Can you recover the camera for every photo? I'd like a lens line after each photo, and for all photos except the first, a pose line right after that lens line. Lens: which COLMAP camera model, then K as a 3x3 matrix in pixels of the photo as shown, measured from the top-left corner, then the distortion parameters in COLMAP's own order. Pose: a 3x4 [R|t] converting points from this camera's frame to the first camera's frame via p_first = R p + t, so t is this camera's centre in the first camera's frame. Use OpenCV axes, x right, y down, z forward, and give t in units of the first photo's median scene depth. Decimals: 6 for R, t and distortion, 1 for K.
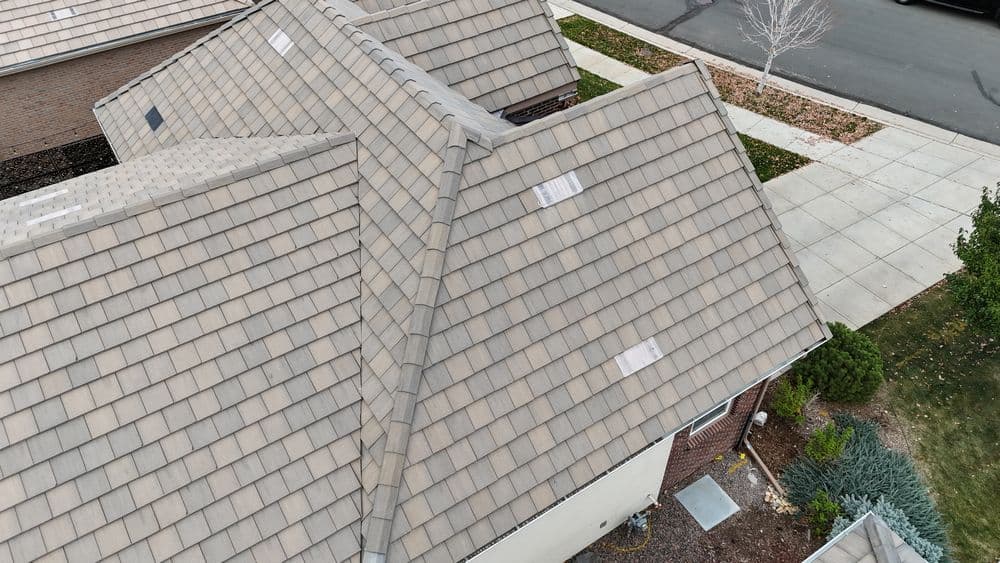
lens RADIAL K [[729.7, 0, 500.0], [0, 729.7, 281.5], [0, 0, 1]] dist [0.078451, -0.074035]
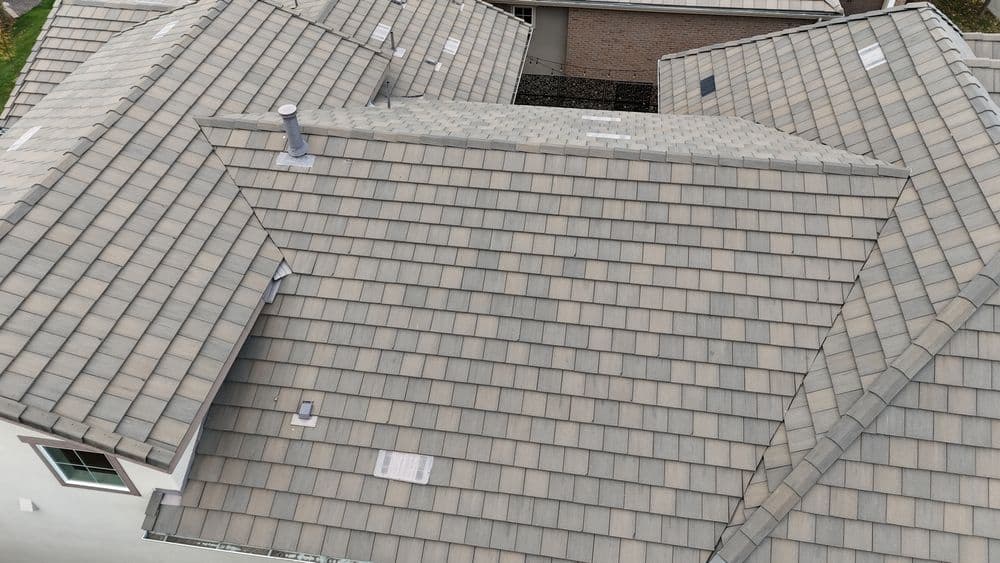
lens RADIAL K [[729.7, 0, 500.0], [0, 729.7, 281.5], [0, 0, 1]] dist [0.078451, -0.074035]
pose [[0.749289, 0.464531, -0.471992, -0.086660], [-0.463011, 0.877040, 0.128145, 0.042633], [0.473484, 0.122520, 0.872240, -0.046343]]
